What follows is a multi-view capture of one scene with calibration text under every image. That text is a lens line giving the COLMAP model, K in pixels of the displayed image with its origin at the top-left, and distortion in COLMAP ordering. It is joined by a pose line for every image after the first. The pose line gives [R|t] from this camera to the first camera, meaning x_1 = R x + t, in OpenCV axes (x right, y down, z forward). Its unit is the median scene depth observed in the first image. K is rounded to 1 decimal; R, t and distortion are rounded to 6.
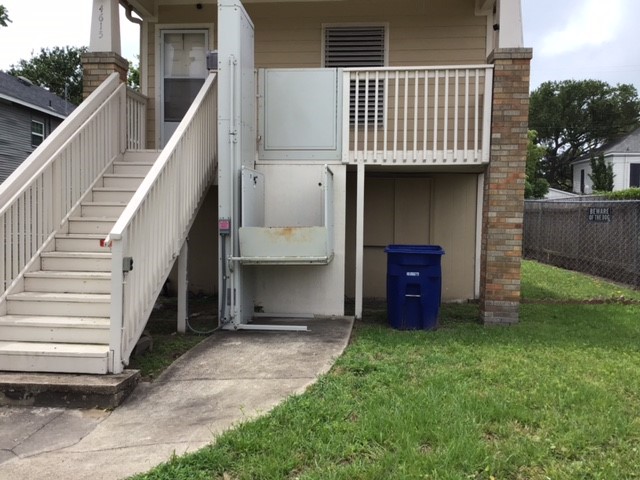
lens RADIAL K [[586.1, 0, 326.3], [0, 586.1, 219.3], [0, 0, 1]] dist [0.143946, 0.000000]
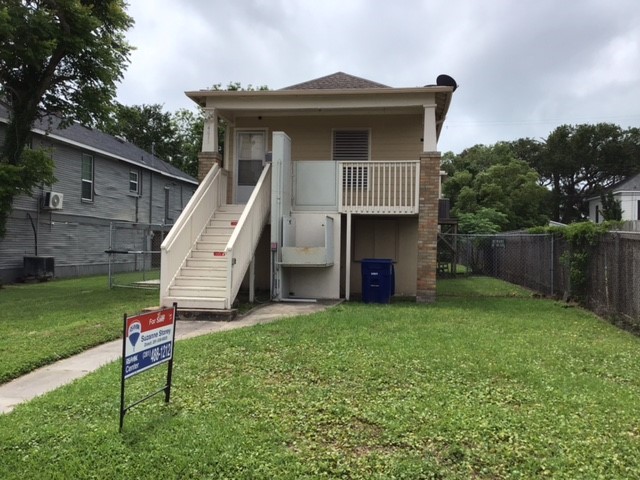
lens RADIAL K [[586.1, 0, 317.1], [0, 586.1, 237.6], [0, 0, 1]] dist [0.143946, 0.000000]
pose [[0.996494, 0.008511, -0.083236, 0.112438], [-0.010316, 0.999720, -0.021279, 0.019475], [0.083032, 0.022063, 0.996303, -0.799521]]
